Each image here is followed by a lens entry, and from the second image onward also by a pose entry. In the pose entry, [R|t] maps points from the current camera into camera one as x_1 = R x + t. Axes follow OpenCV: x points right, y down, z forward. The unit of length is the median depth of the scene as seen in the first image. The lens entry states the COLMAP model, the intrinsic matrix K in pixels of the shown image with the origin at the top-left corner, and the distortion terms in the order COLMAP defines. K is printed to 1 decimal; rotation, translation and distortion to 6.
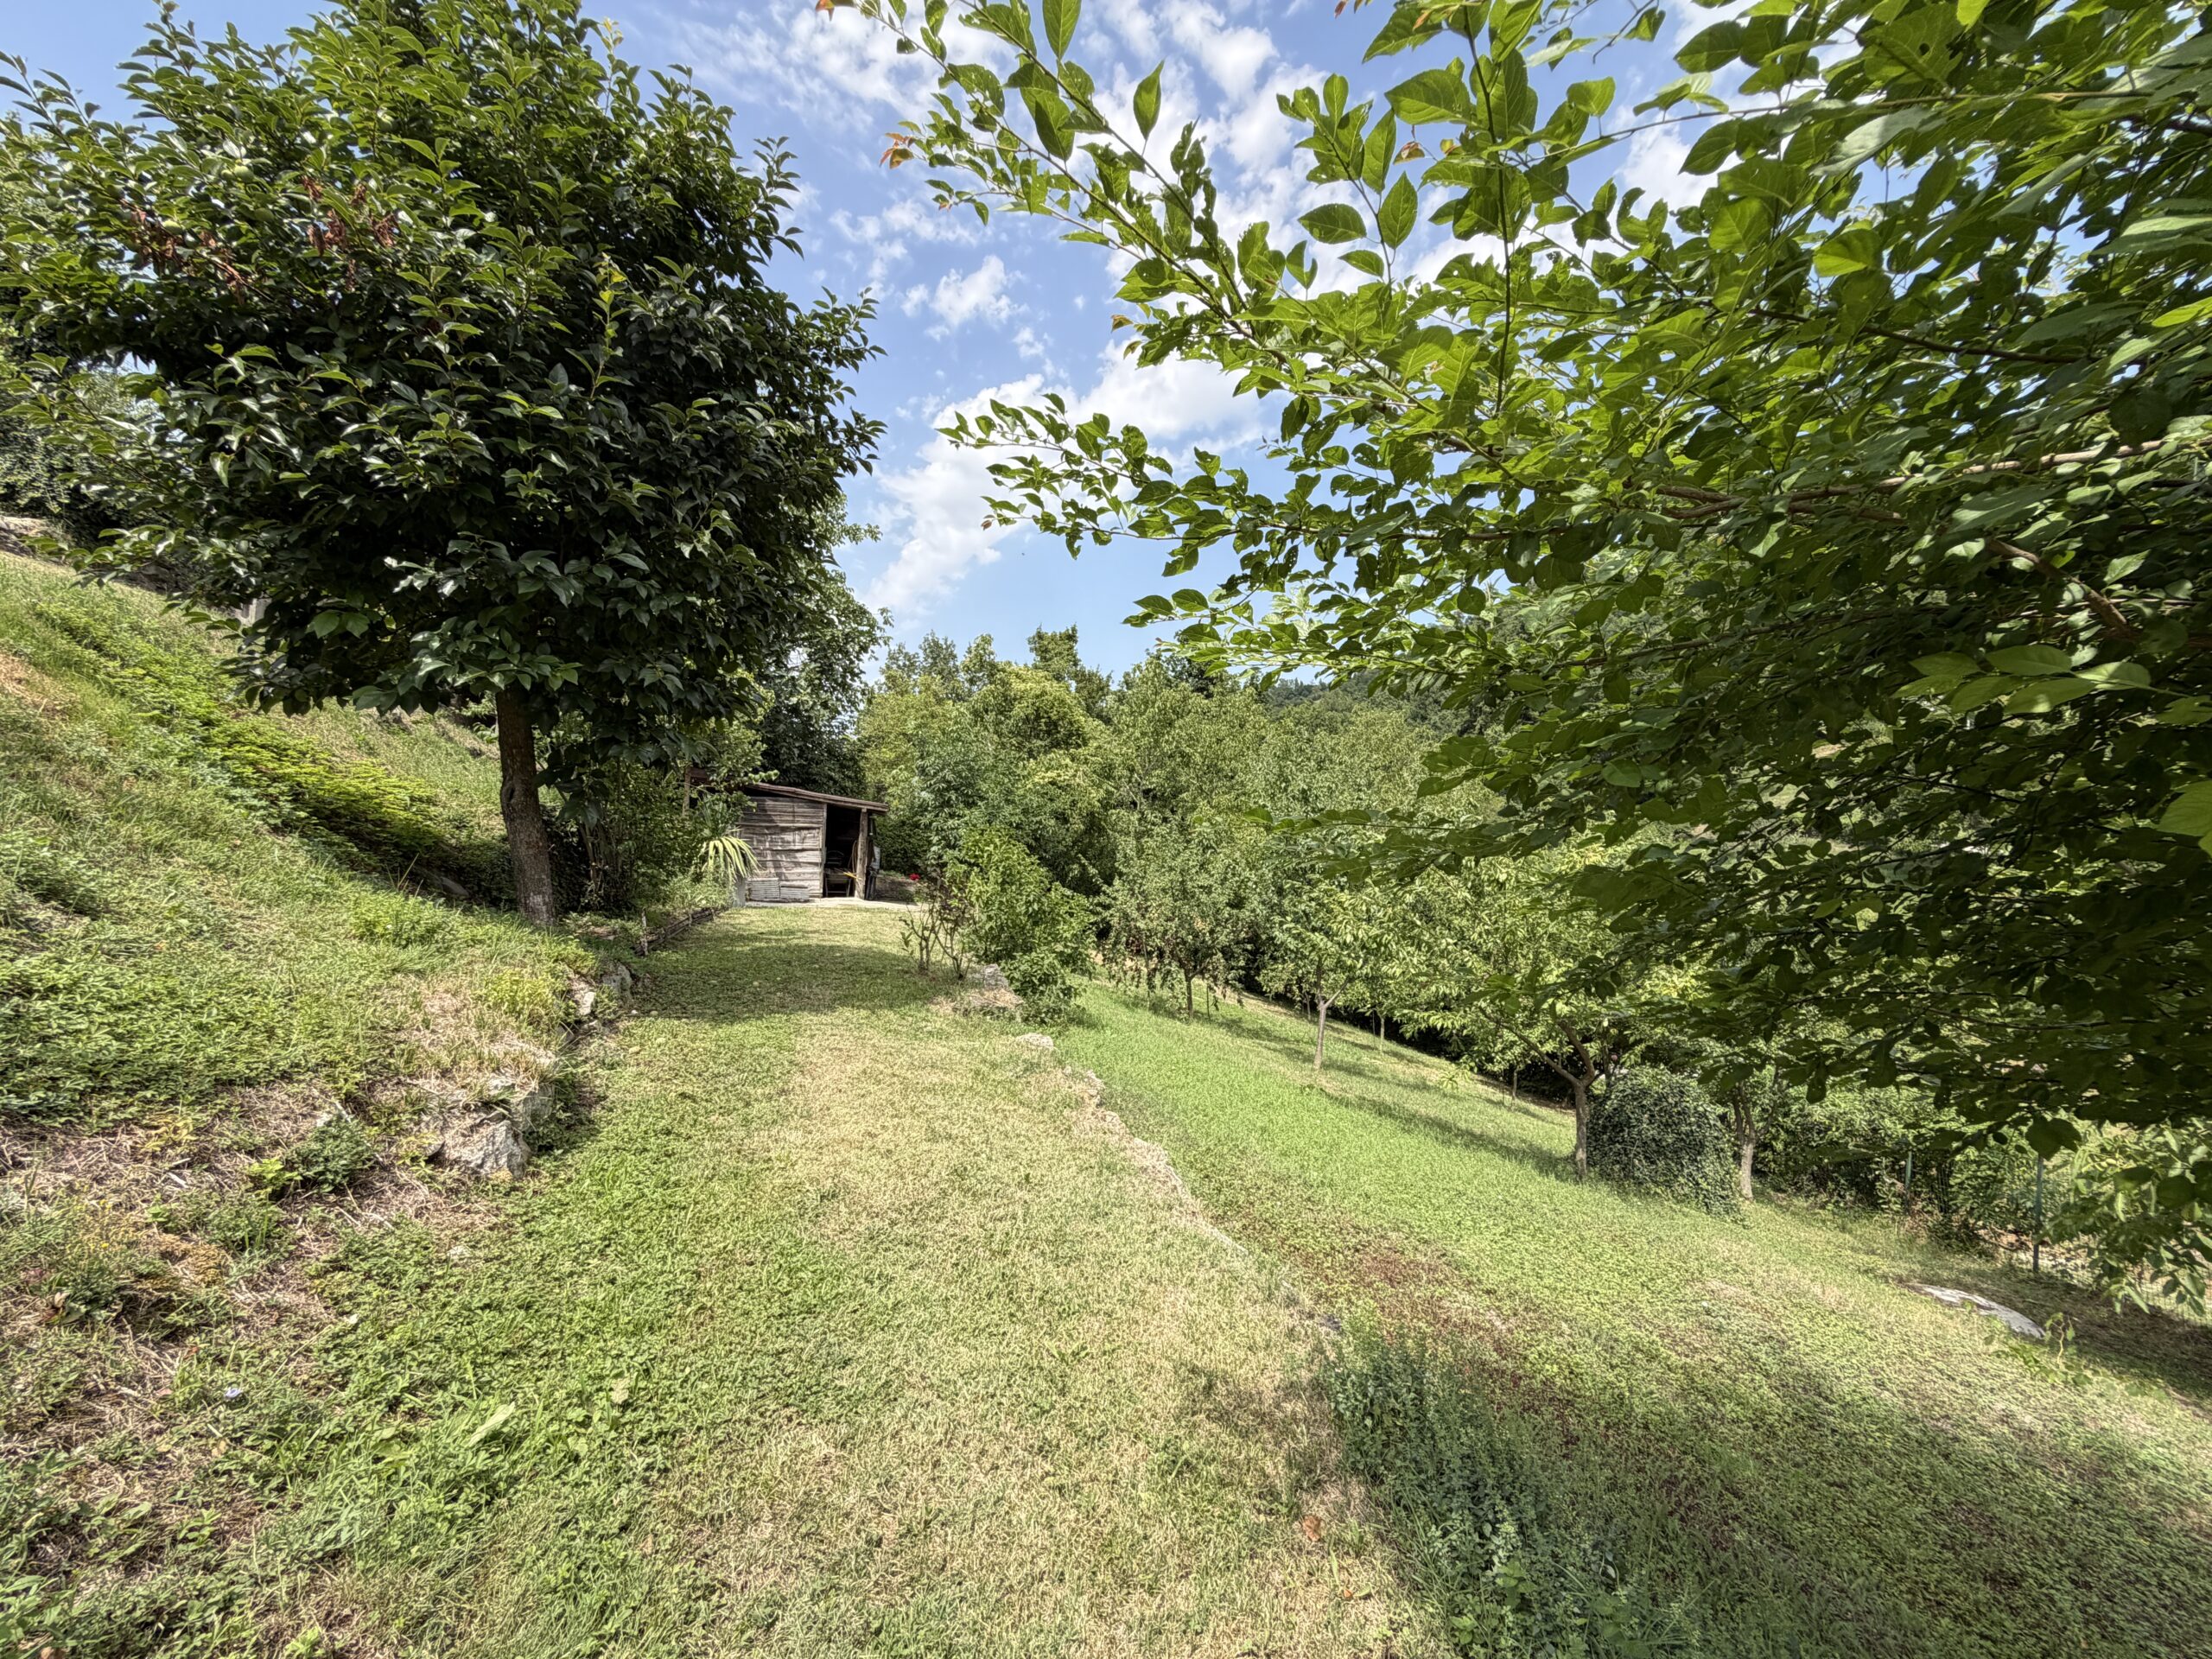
lens RADIAL K [[885.4, 0, 1099.9], [0, 885.4, 828.8], [0, 0, 1]] dist [0.001557, -0.000546]
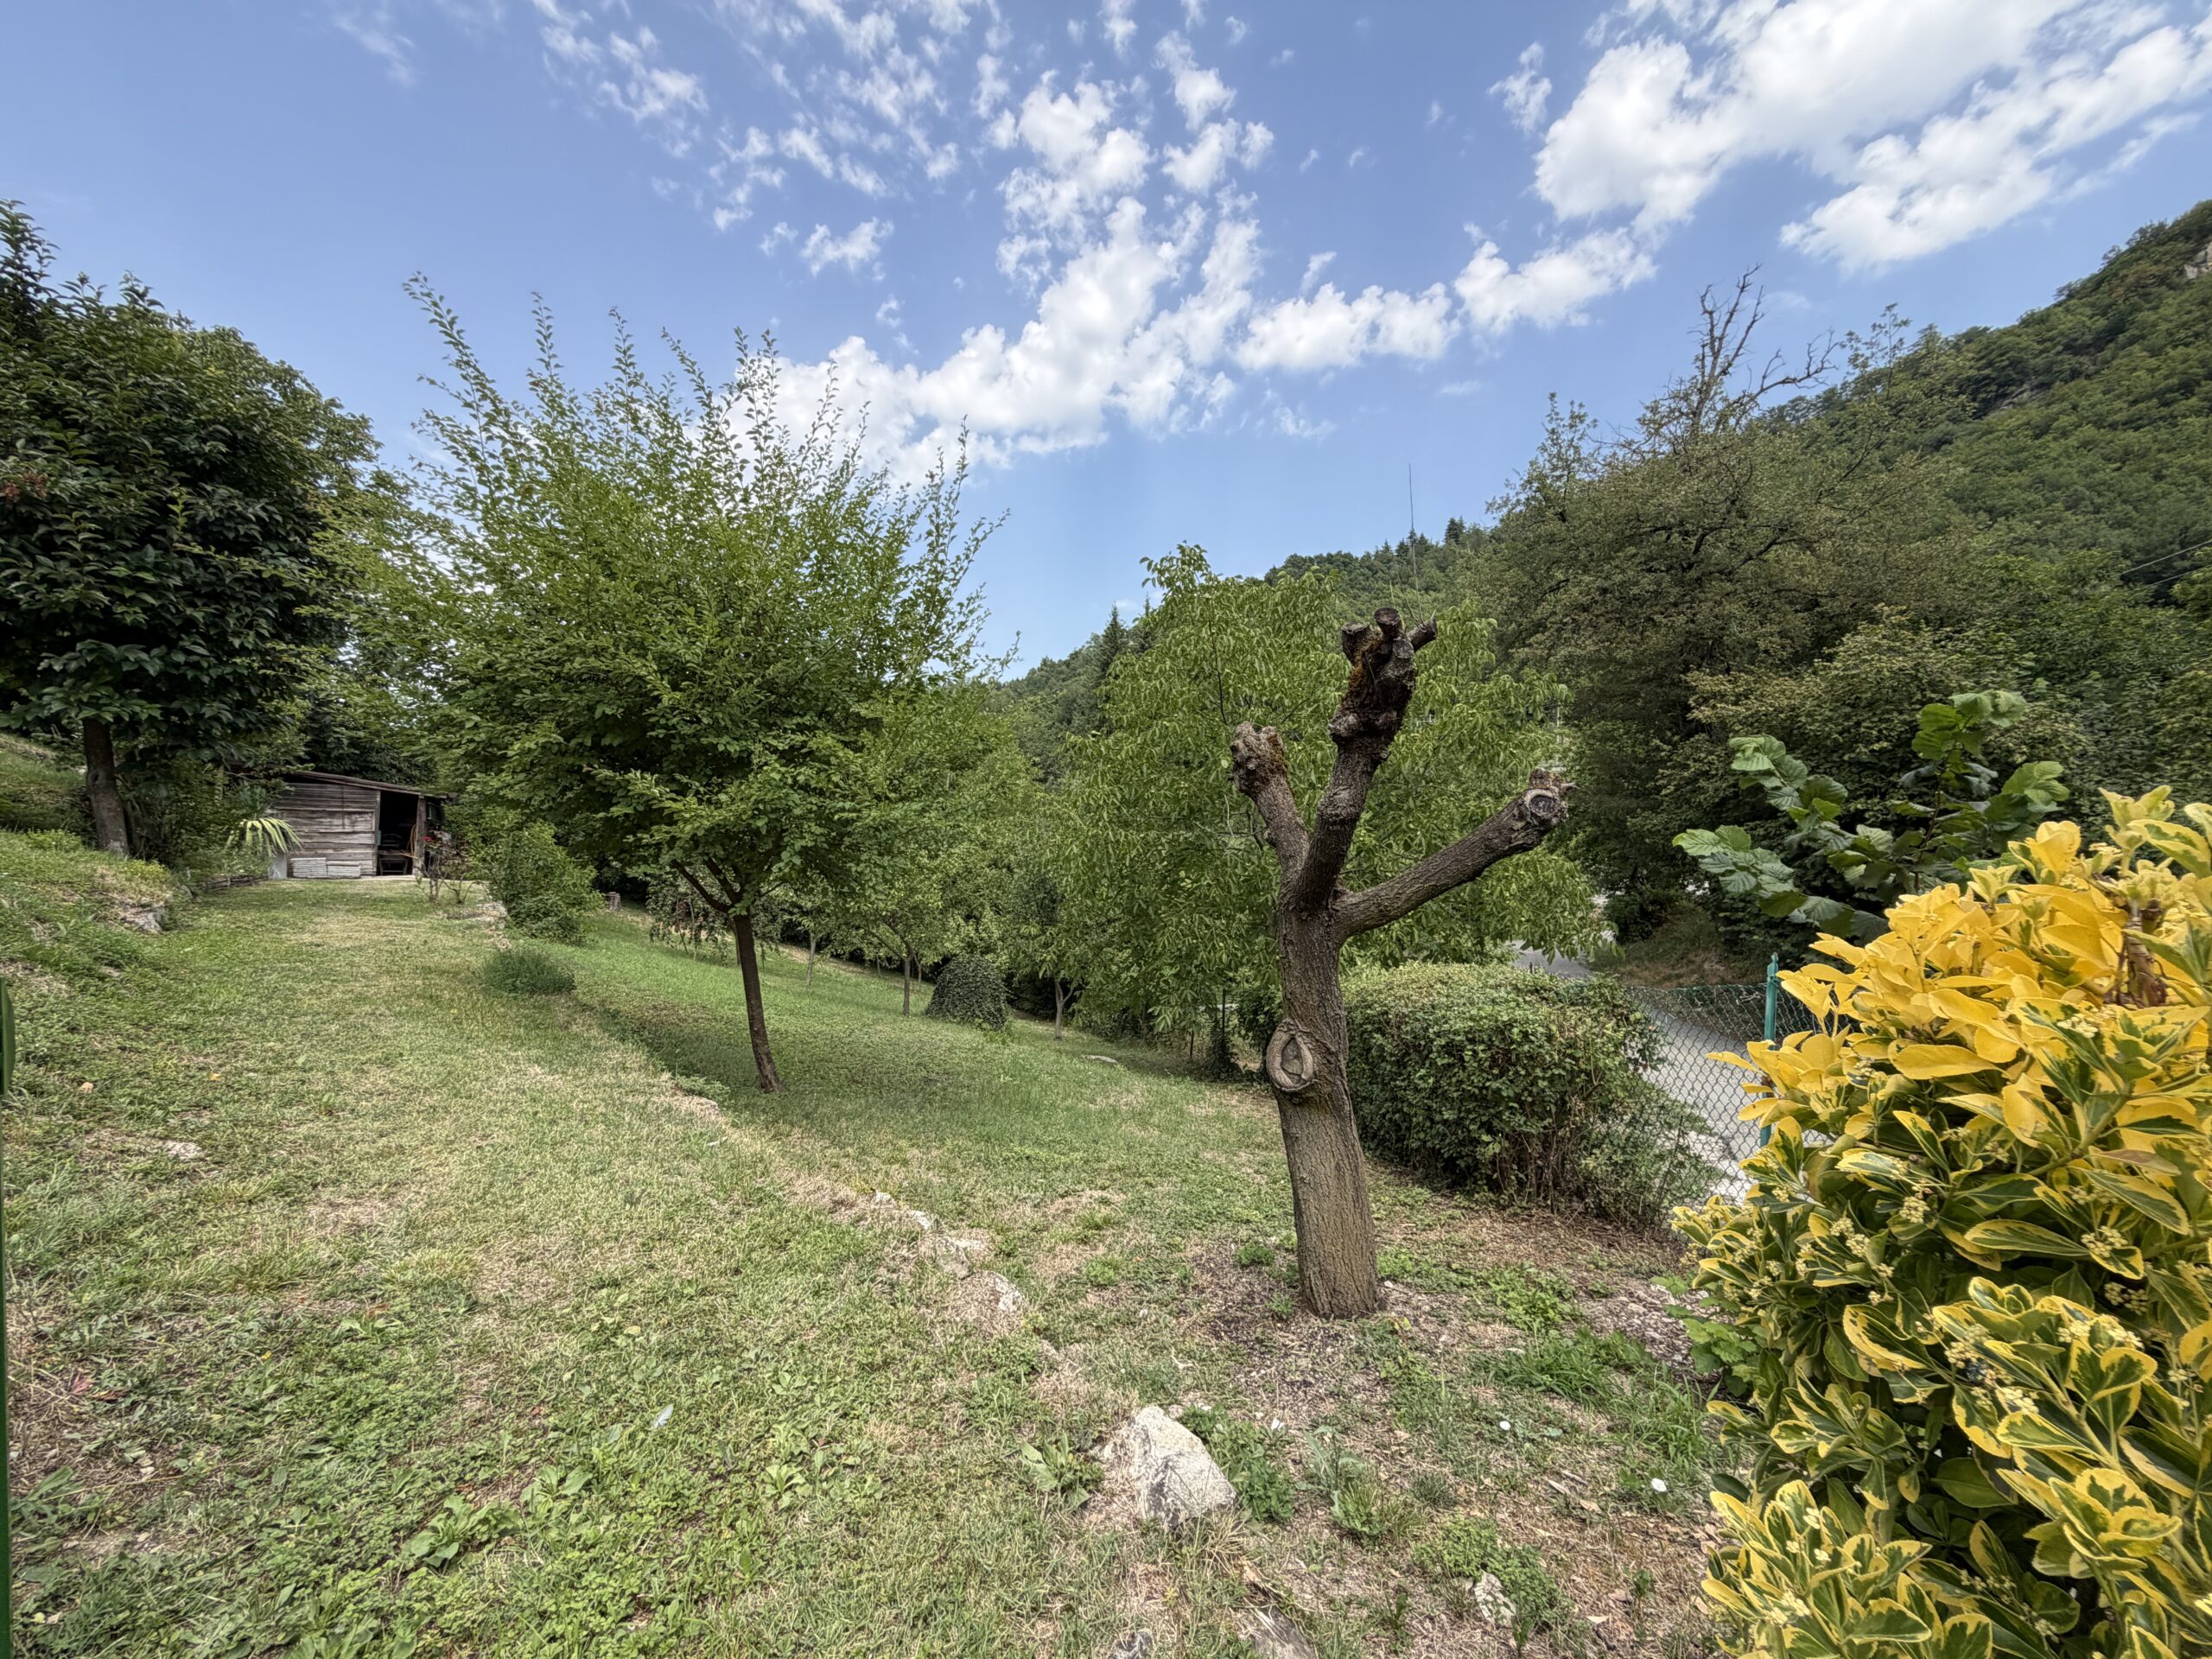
lens RADIAL K [[885.4, 0, 1099.9], [0, 885.4, 828.8], [0, 0, 1]] dist [0.001557, -0.000546]
pose [[0.937186, -0.000826, 0.348828, 0.409276], [-0.001138, 0.999985, 0.005426, 0.035691], [-0.348828, -0.005482, 0.937171, -0.971790]]
